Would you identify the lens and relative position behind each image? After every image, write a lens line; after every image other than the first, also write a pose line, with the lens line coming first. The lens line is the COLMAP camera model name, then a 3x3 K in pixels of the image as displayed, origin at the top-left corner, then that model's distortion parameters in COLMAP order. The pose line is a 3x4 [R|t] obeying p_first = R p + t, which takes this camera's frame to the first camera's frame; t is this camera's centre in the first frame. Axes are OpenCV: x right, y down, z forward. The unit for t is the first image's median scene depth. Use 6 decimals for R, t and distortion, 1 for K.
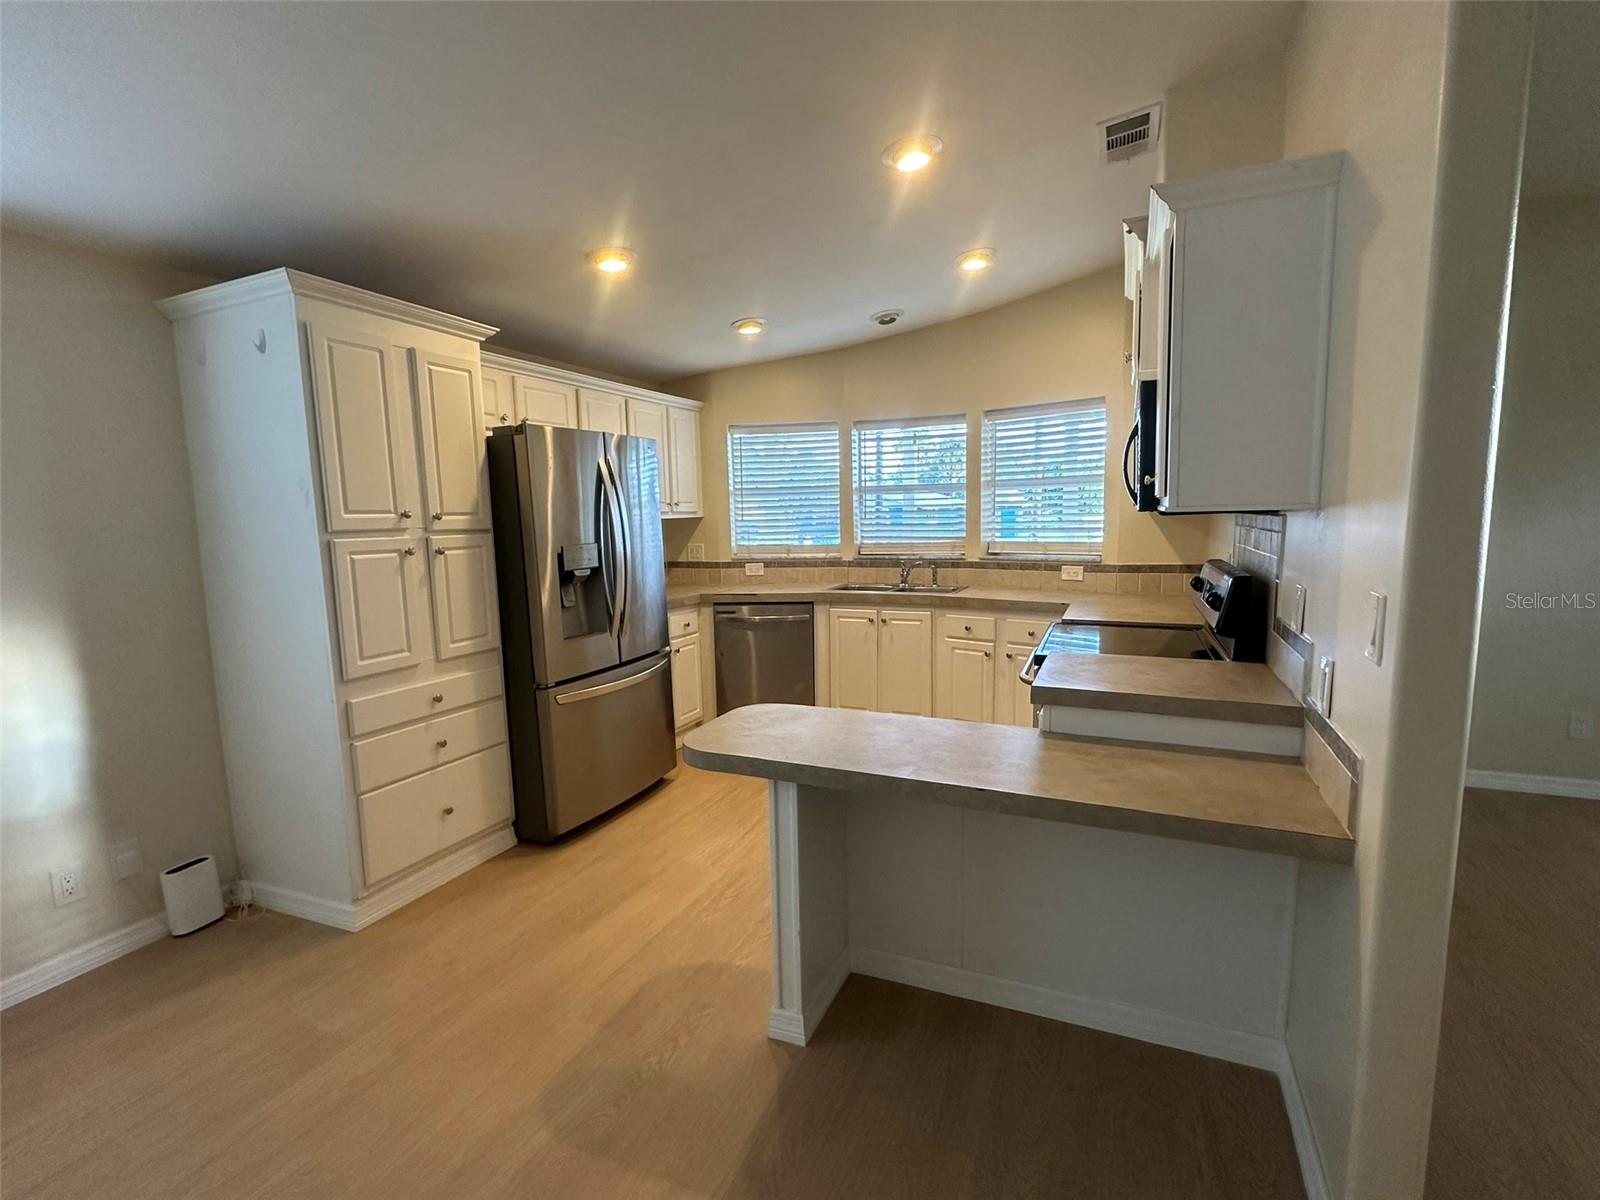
lens RADIAL K [[750.5, 0, 800.4], [0, 750.5, 604.5], [0, 0, 1]] dist [-0.004472, 0.000944]
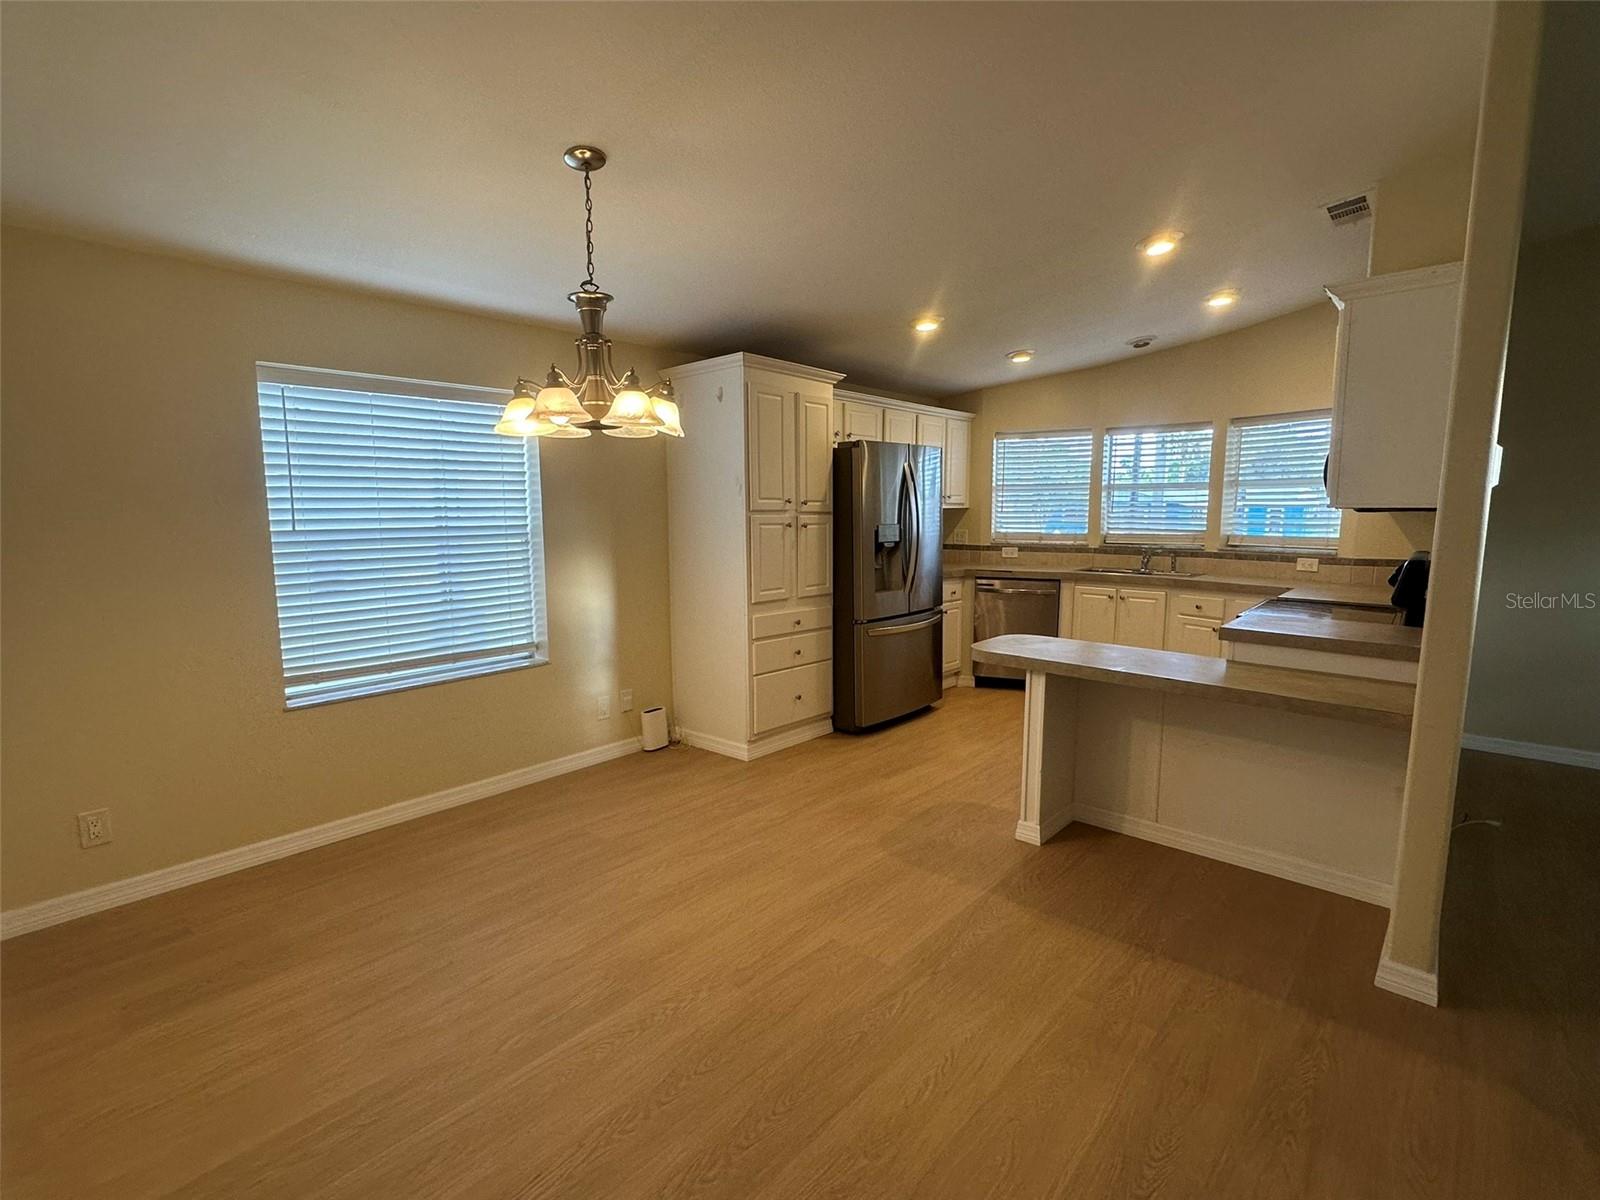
lens RADIAL K [[750.5, 0, 799.0], [0, 750.5, 604.5], [0, 0, 1]] dist [-0.004472, 0.000944]
pose [[0.949821, 0.059826, -0.307020, -0.014062], [-0.057068, 0.998209, 0.017963, 0.057962], [0.307544, 0.000460, 0.951534, -0.417215]]
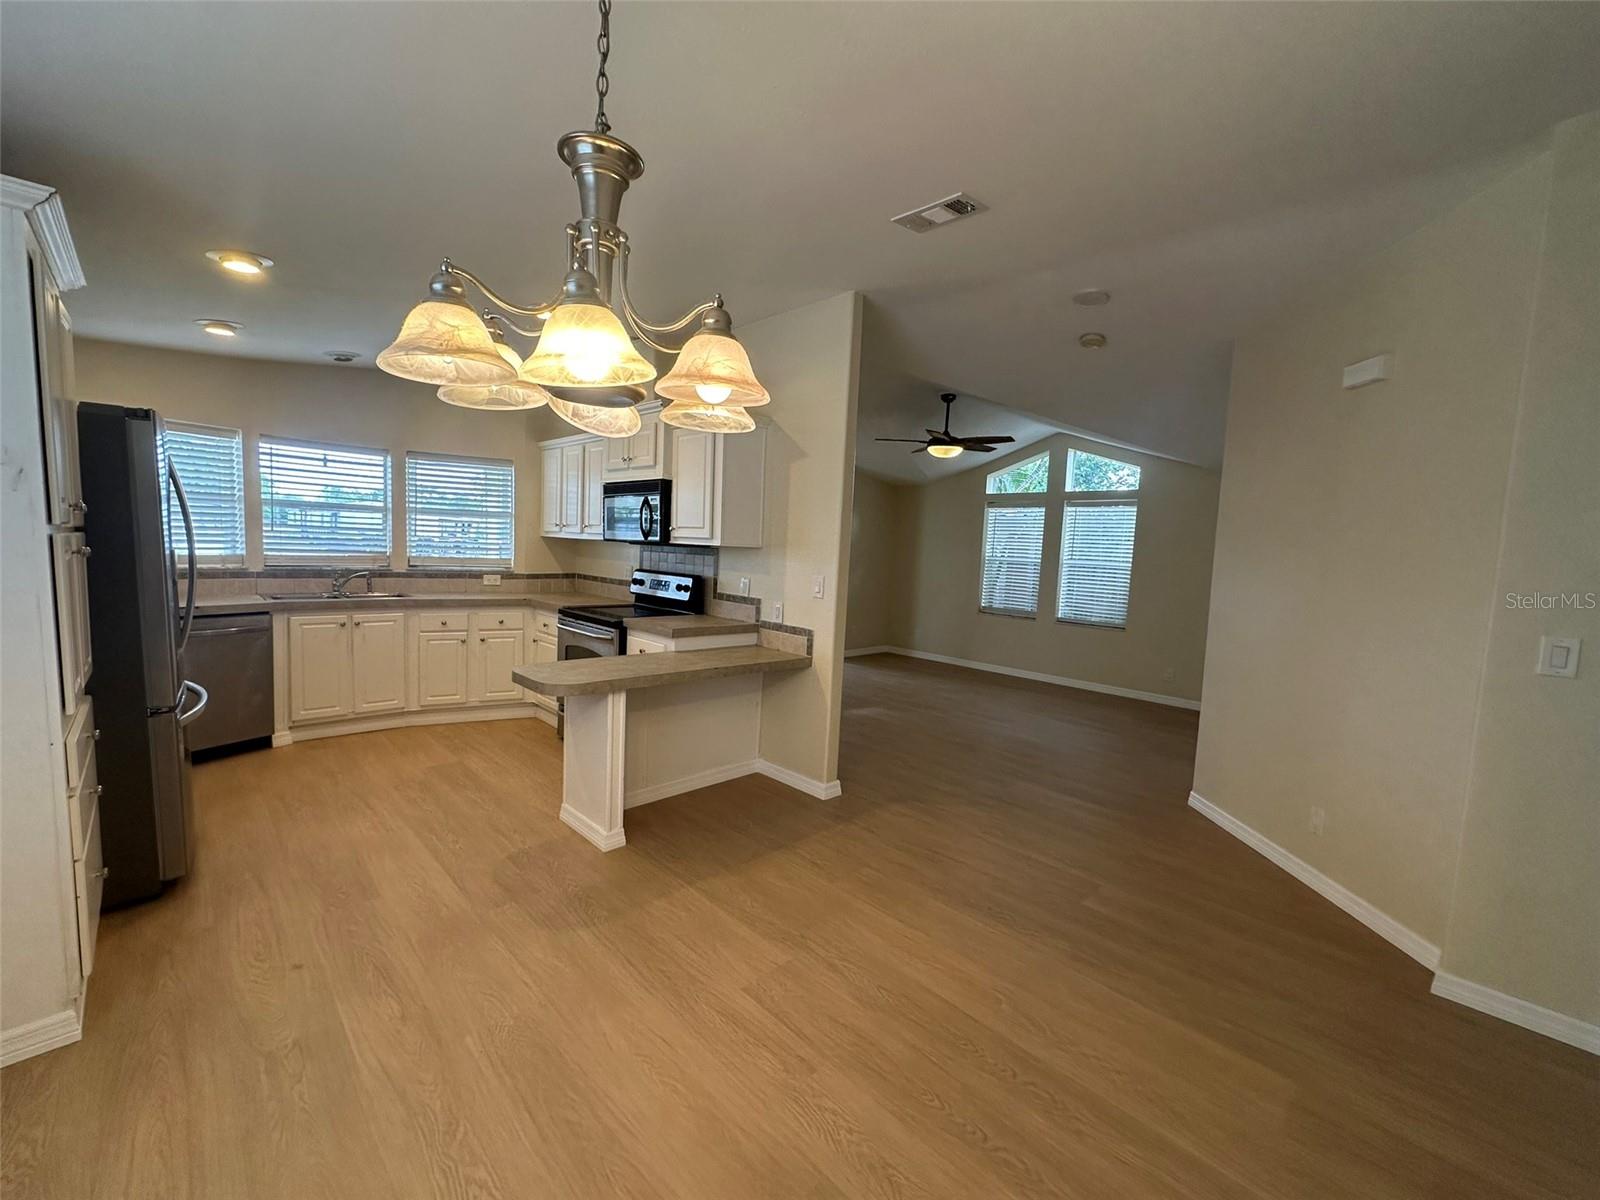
lens RADIAL K [[637.6, 0, 802.0], [0, 637.6, 602.5], [0, 0, 1]] dist [-0.000866, -0.000649]
pose [[0.363426, -0.043690, 0.930598, -0.776217], [0.062436, 0.997796, 0.022461, 0.014275], [-0.929529, 0.049940, 0.365353, 0.032369]]
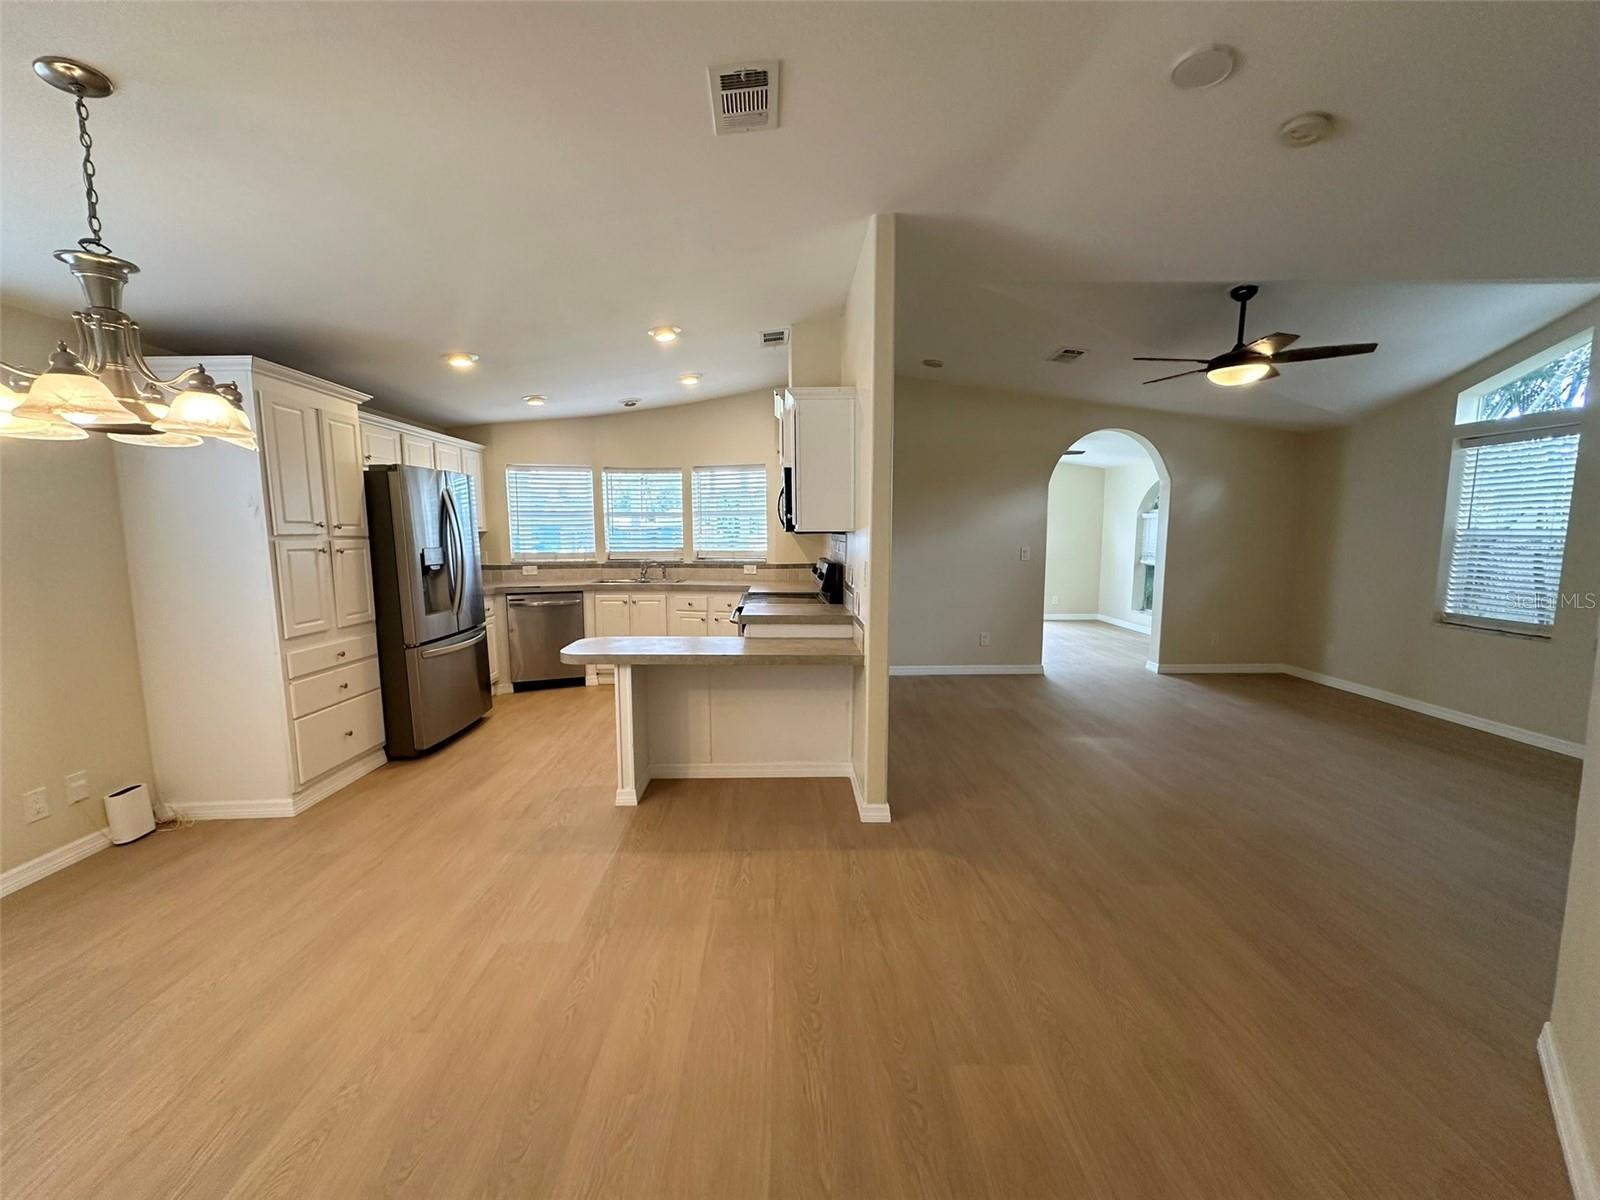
lens RADIAL K [[637.6, 0, 801.0], [0, 637.6, 602.5], [0, 0, 1]] dist [-0.000866, -0.000649]
pose [[0.902972, -0.029192, 0.428708, -0.195733], [0.035247, 0.999359, -0.006191, 0.061331], [-0.428252, 0.020701, 0.903422, -0.437724]]
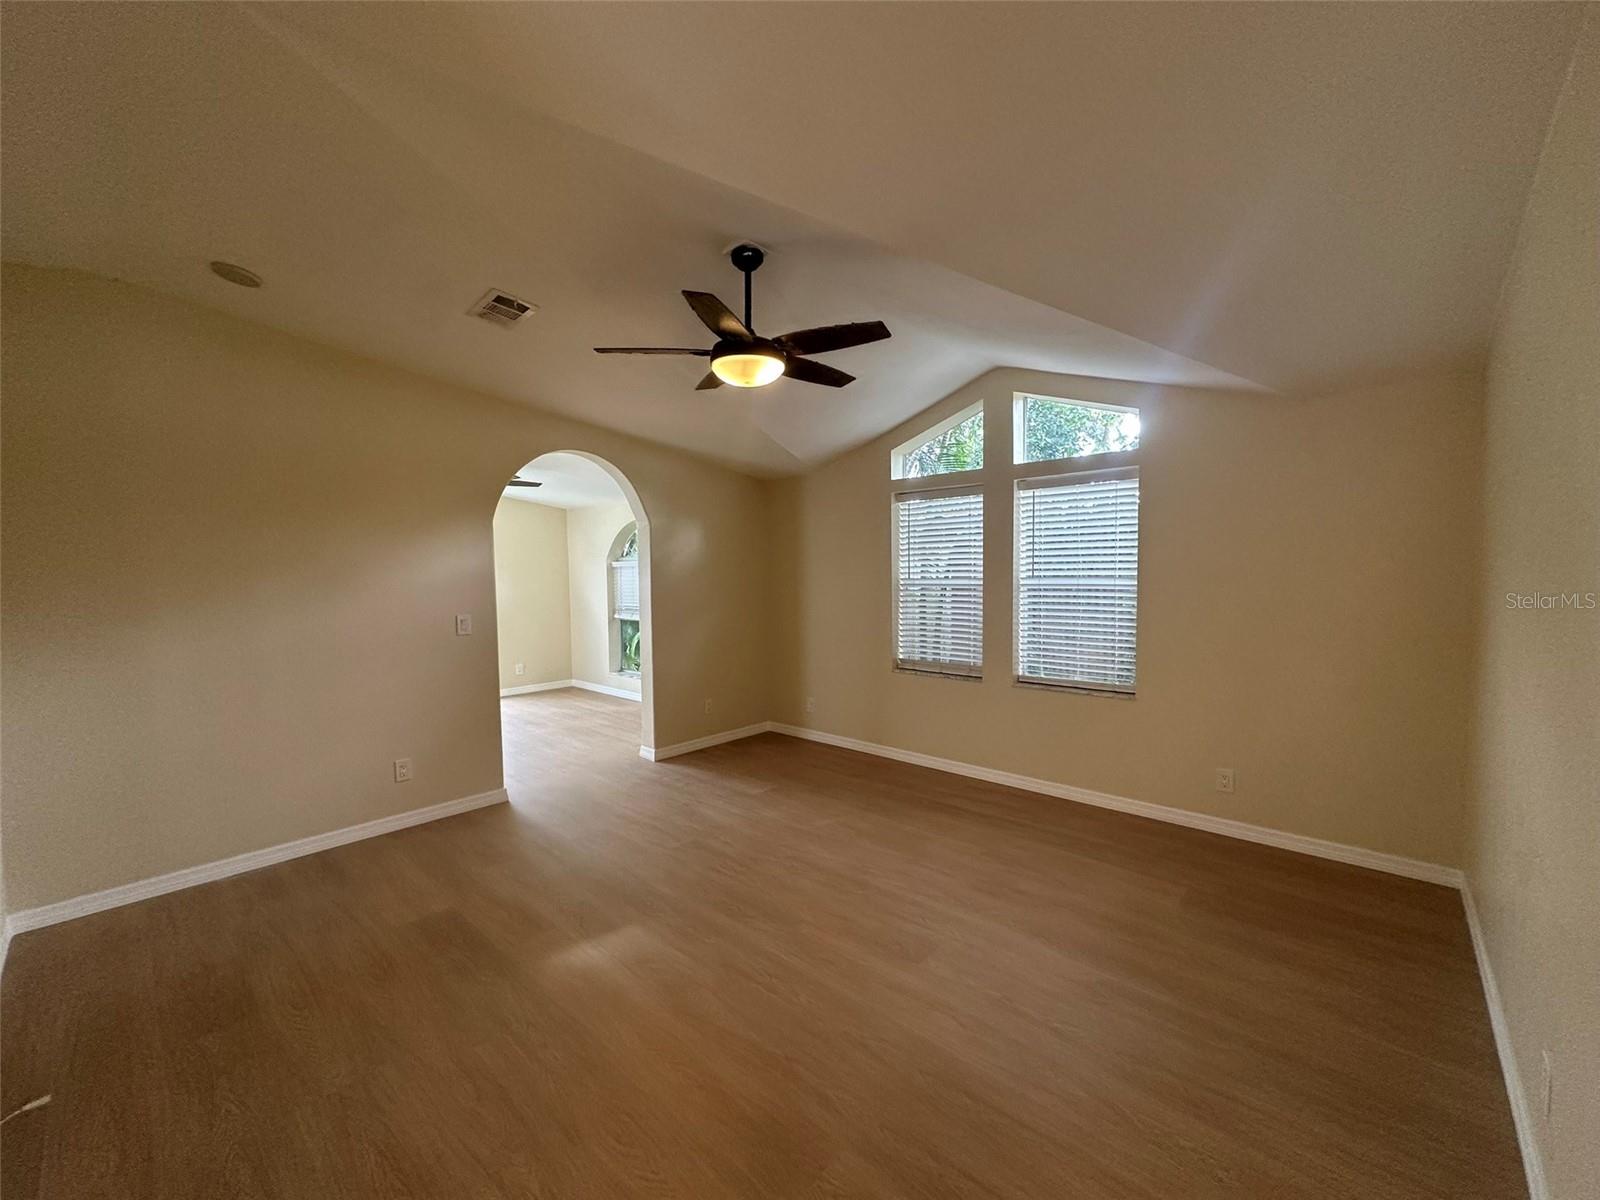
lens RADIAL K [[637.6, 0, 803.0], [0, 637.6, 602.5], [0, 0, 1]] dist [-0.000866, -0.000649]
pose [[0.320929, -0.031789, 0.946570, 0.292167], [0.123377, 0.992323, -0.008504, -0.026307], [-0.939033, 0.119514, 0.322387, -0.011369]]
